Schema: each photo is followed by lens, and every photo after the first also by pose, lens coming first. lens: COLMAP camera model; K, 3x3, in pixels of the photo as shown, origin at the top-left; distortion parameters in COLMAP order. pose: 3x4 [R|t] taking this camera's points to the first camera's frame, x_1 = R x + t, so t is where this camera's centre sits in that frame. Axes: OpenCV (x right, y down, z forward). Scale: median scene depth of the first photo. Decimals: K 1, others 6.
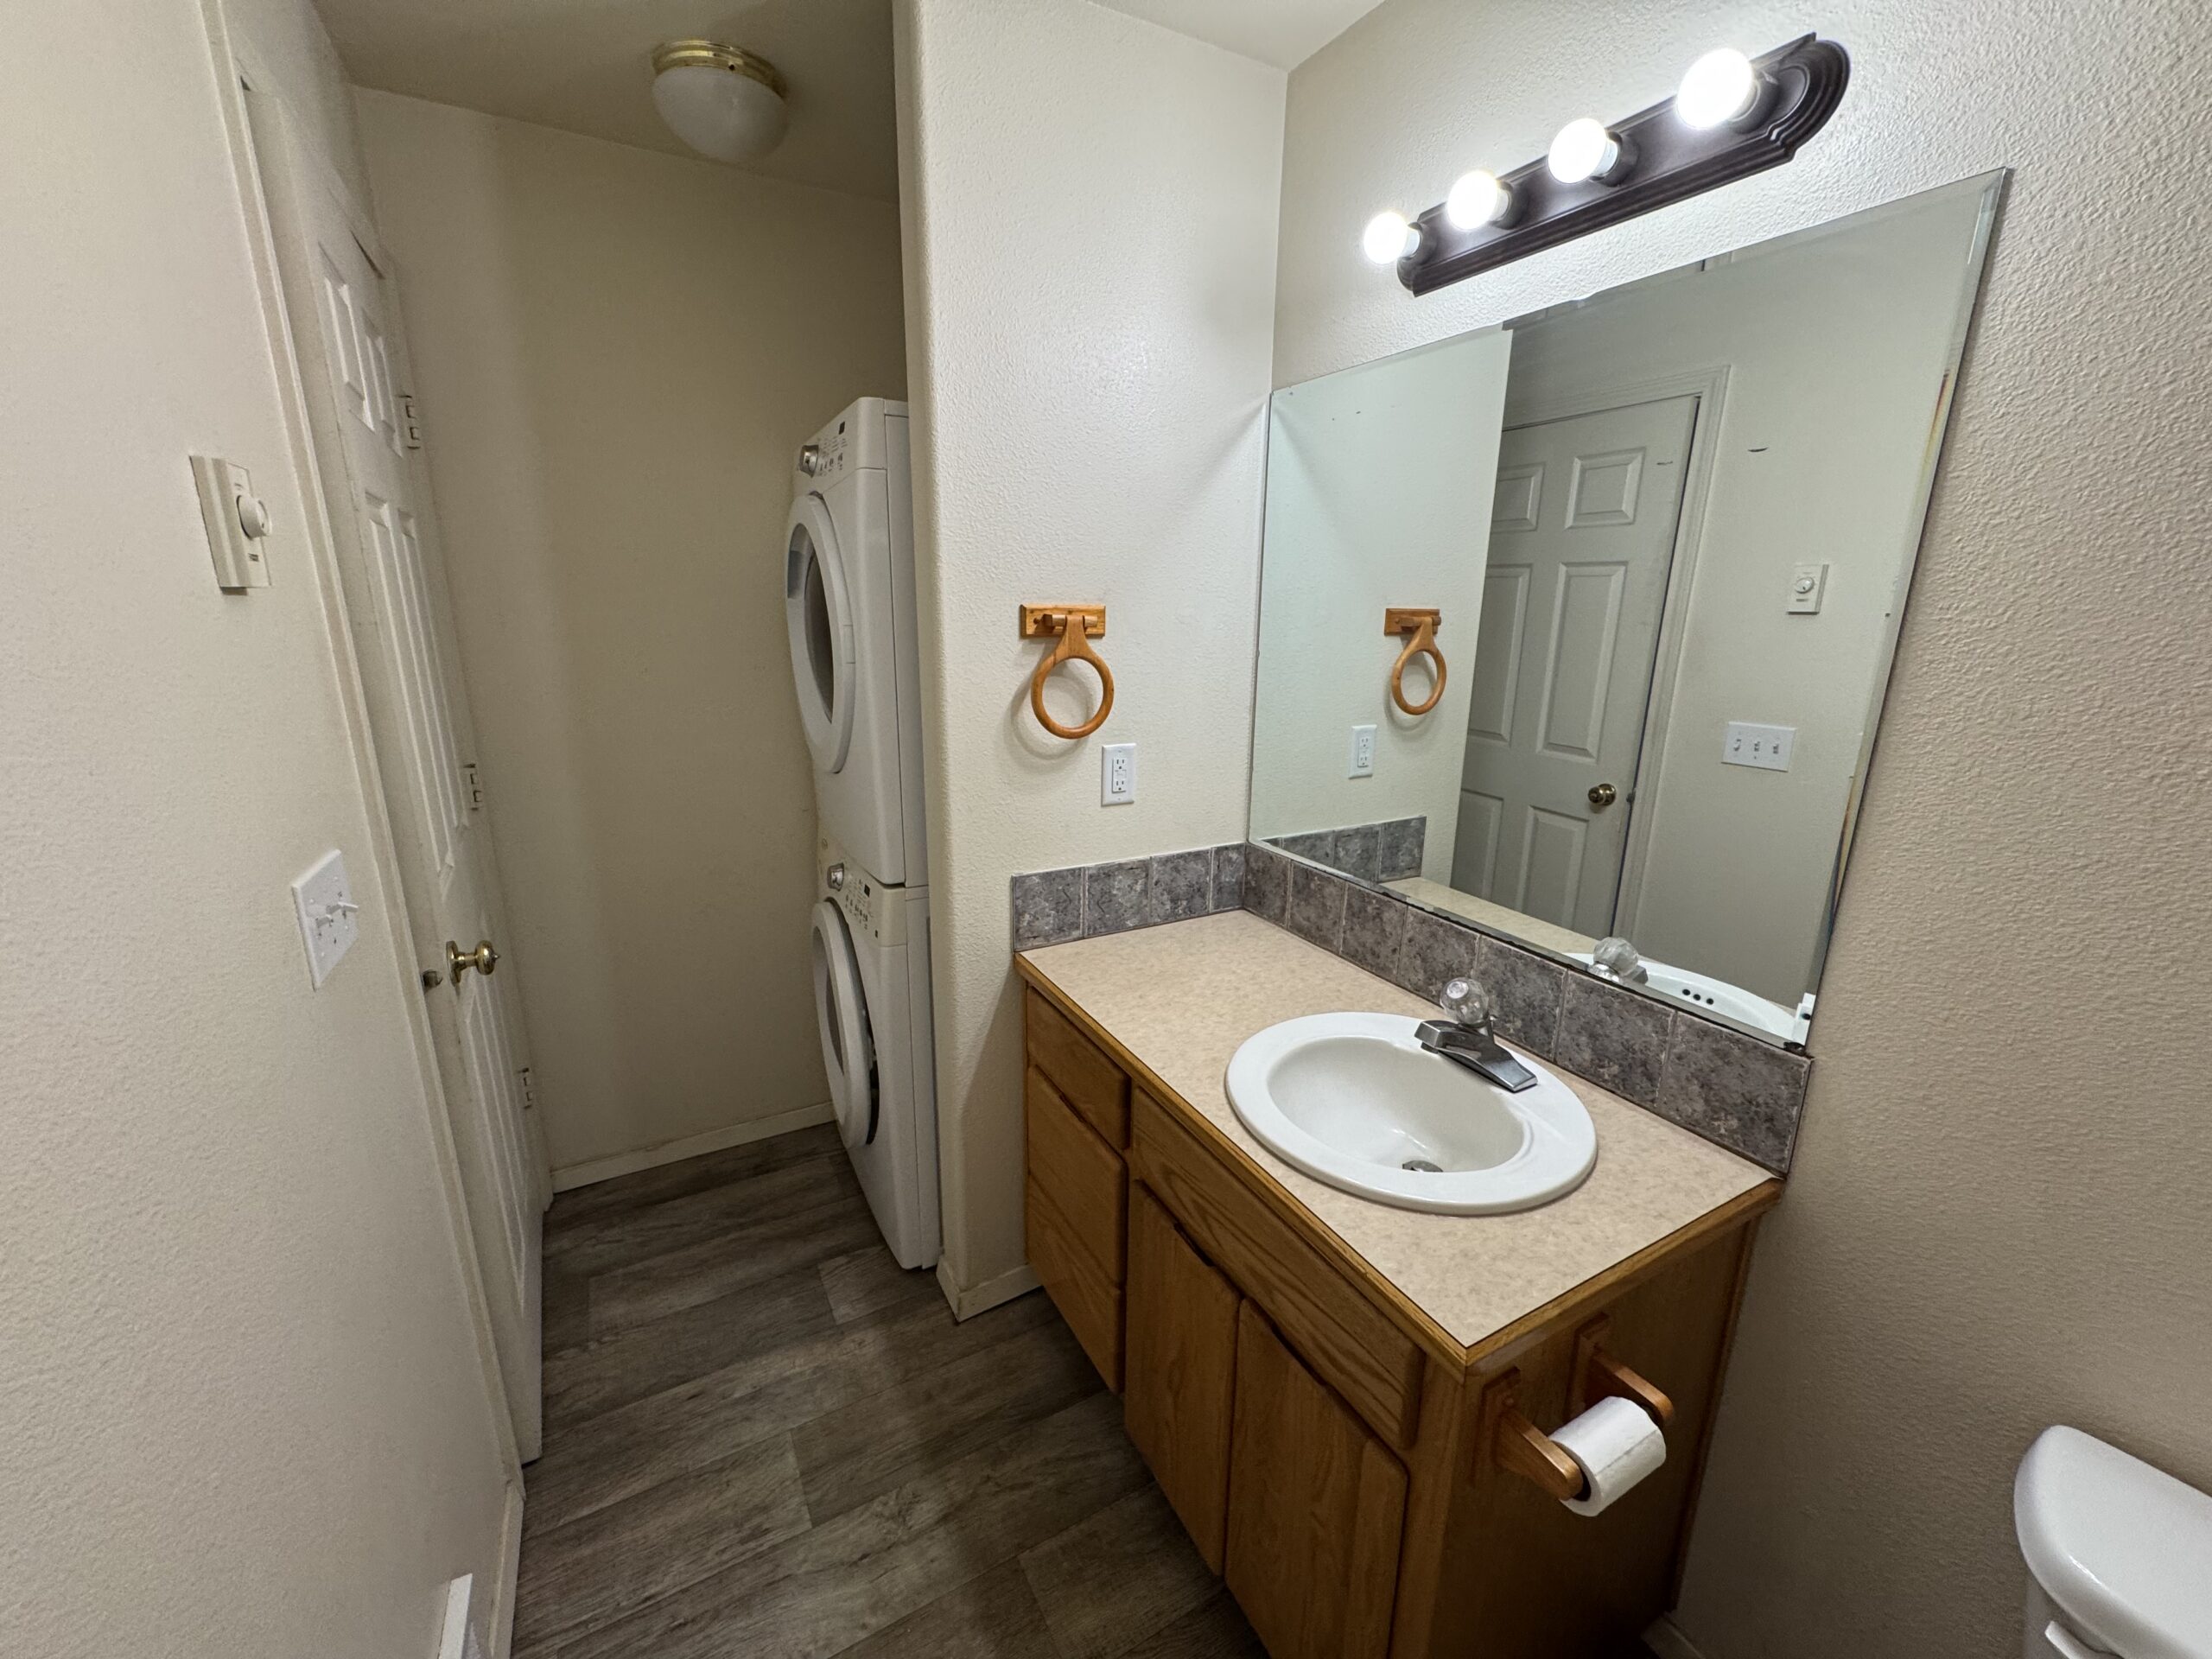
lens RADIAL K [[881.9, 0, 1101.9], [0, 881.9, 823.9], [0, 0, 1]] dist [-0.009591, 0.000234]
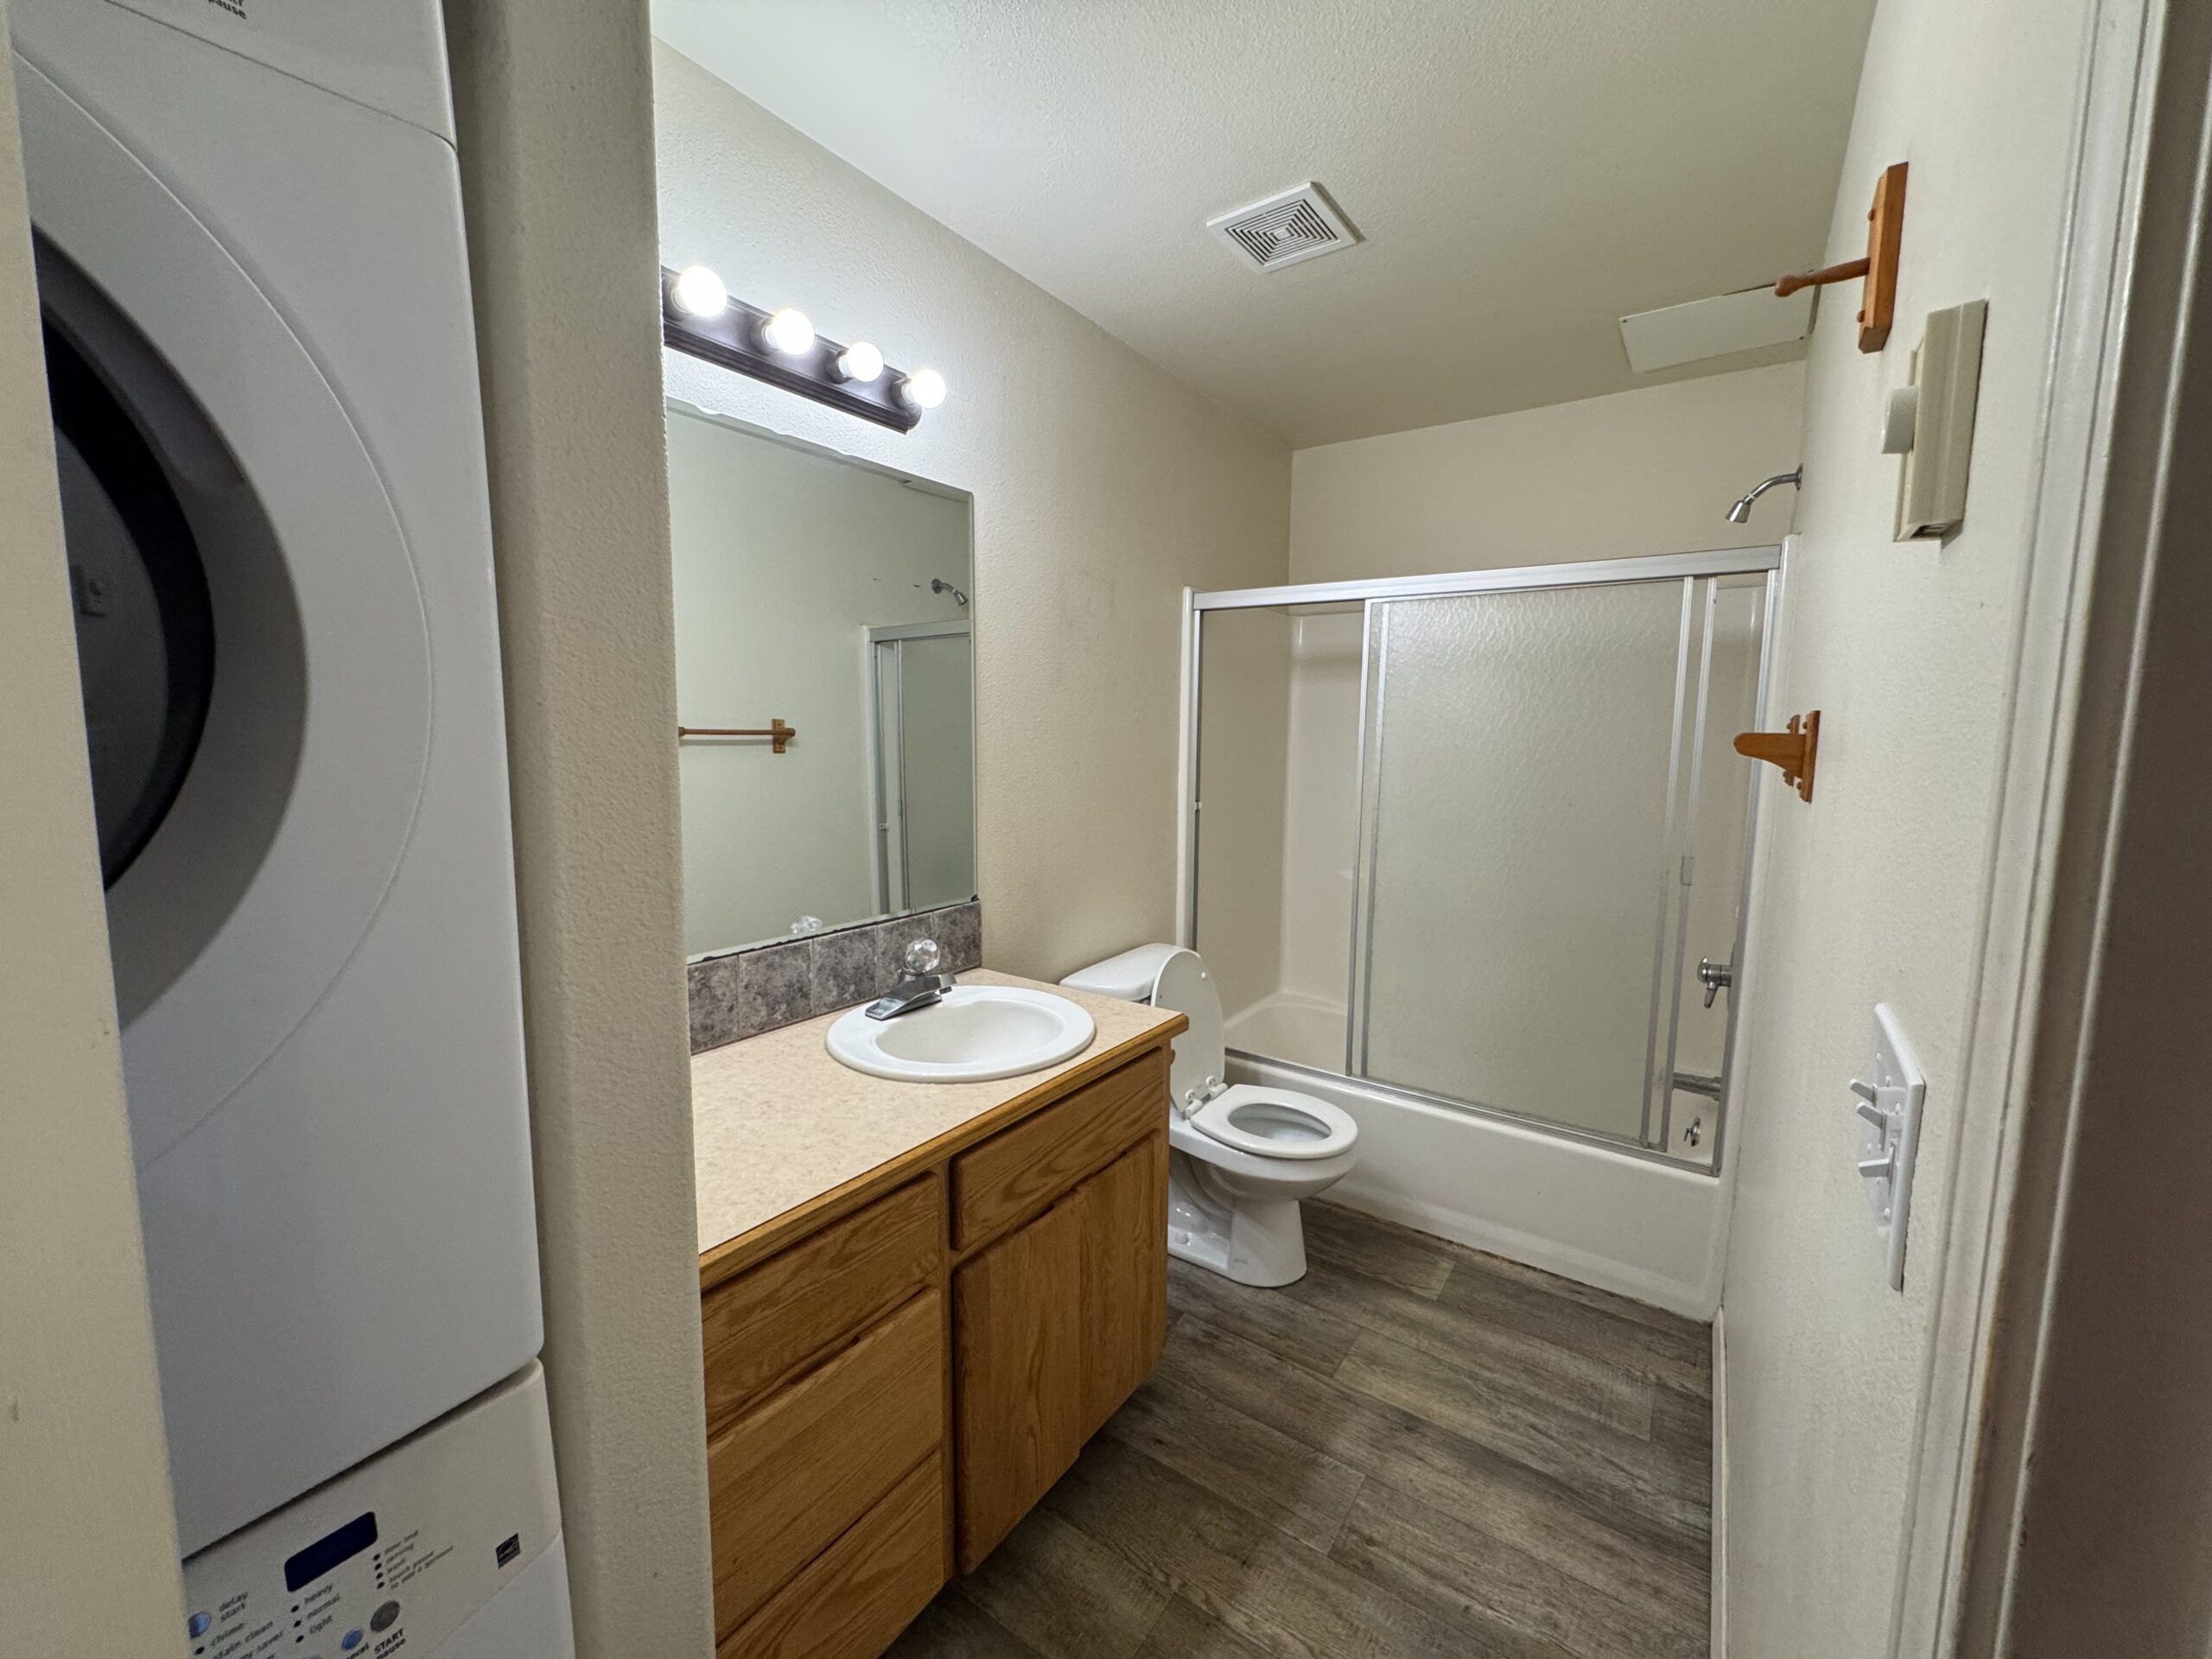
lens RADIAL K [[881.9, 0, 1101.8], [0, 881.9, 836.1], [0, 0, 1]] dist [-0.009591, 0.000234]
pose [[-0.448149, -0.105645, 0.887695, -0.813724], [0.218750, 0.949846, 0.223477, -0.192692], [-0.866782, 0.294334, -0.402562, 1.154319]]
